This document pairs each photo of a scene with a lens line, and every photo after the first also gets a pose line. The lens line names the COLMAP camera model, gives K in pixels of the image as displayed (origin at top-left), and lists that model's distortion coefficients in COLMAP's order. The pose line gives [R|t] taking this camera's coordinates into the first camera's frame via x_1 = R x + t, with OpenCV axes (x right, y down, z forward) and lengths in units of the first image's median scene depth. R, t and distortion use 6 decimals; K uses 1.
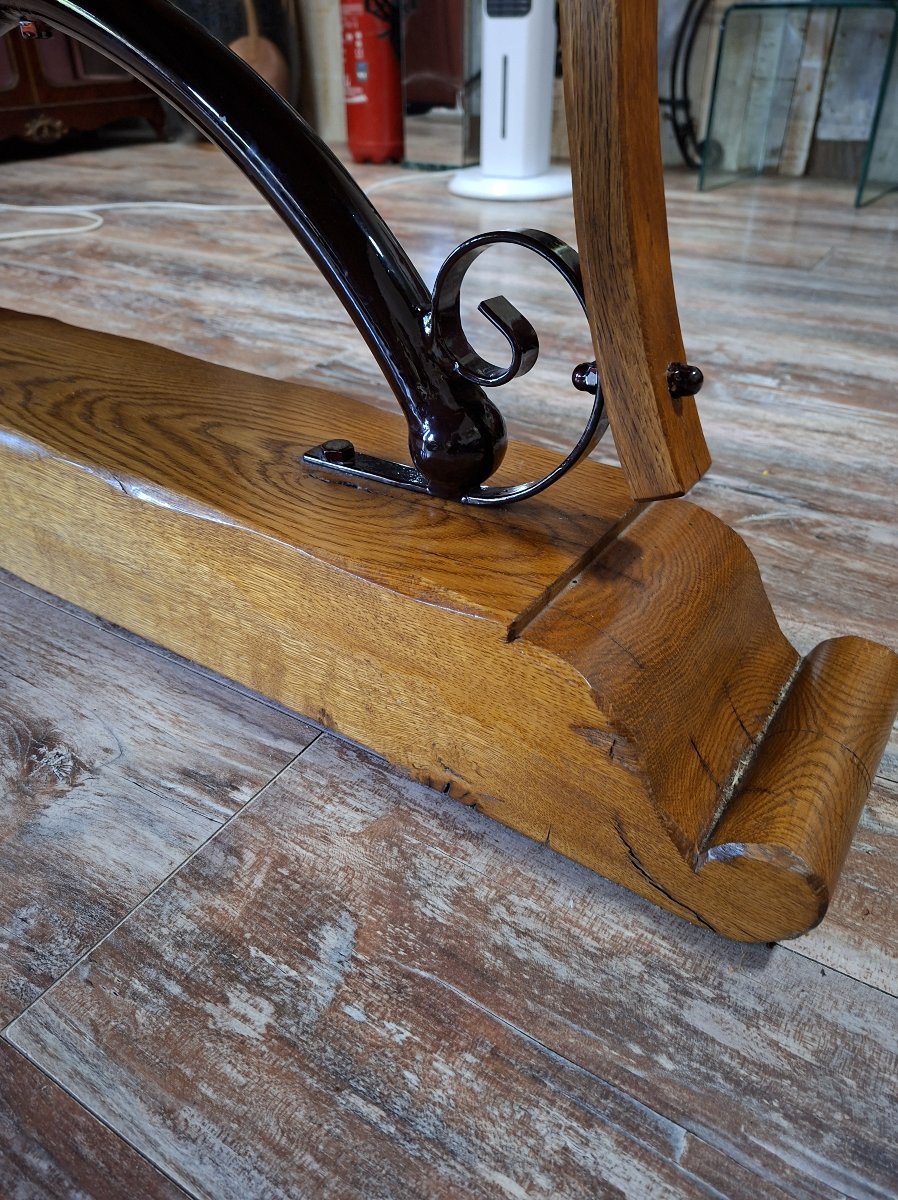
lens RADIAL K [[845.3, 0, 448.4], [0, 845.3, 585.8], [0, 0, 1]] dist [0.103275, -0.149226]
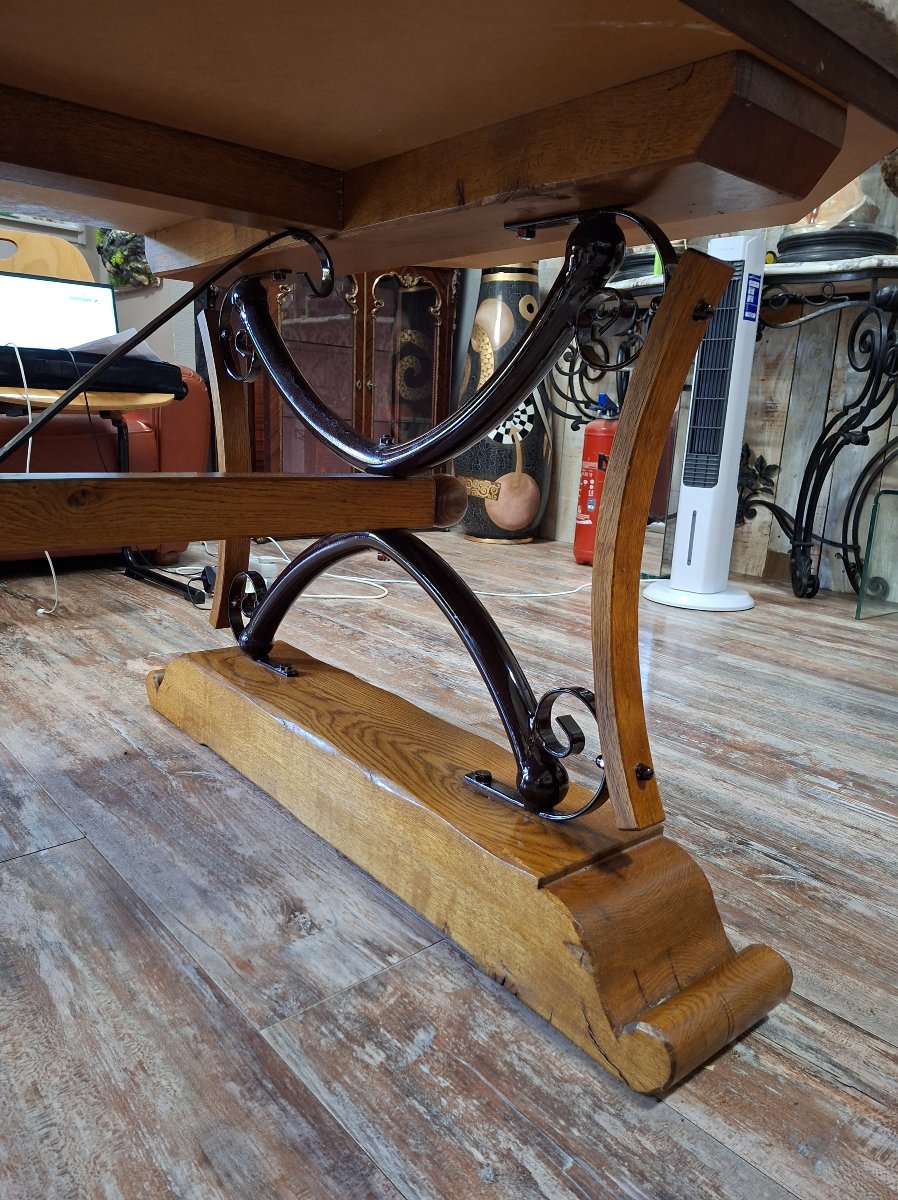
lens RADIAL K [[811.2, 0, 445.3], [0, 811.2, 602.5], [0, 0, 1]] dist [0.097190, -0.132649]
pose [[0.955891, 0.111912, -0.271565, 0.252750], [-0.203090, 0.919770, -0.335823, 0.114274], [0.212195, 0.376163, 0.901928, -0.830798]]
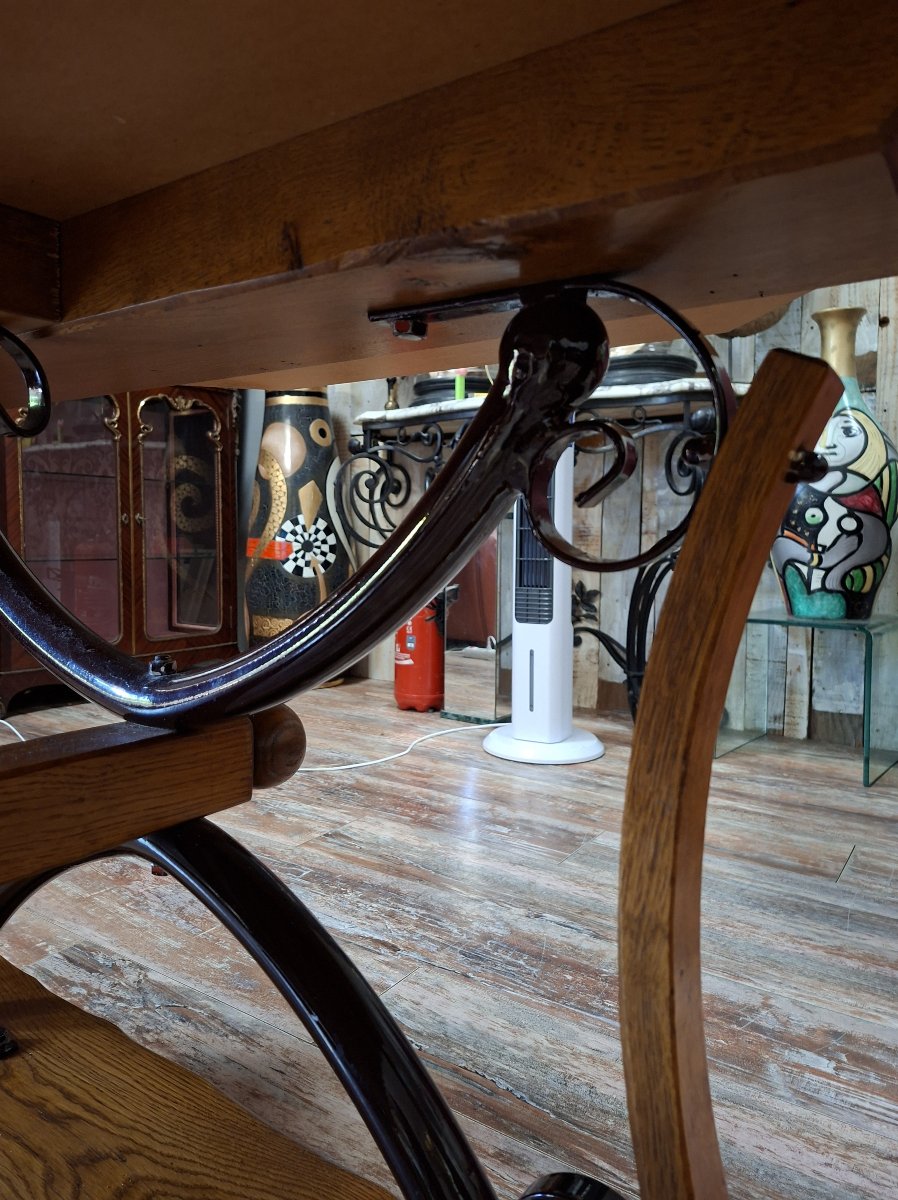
lens RADIAL K [[836.1, 0, 440.0], [0, 836.1, 586.9], [0, 0, 1]] dist [0.081402, -0.077272]
pose [[0.998902, 0.013333, -0.044917, -0.047932], [-0.034270, 0.861642, -0.506357, -0.436707], [0.031952, 0.507341, 0.861153, -0.241524]]
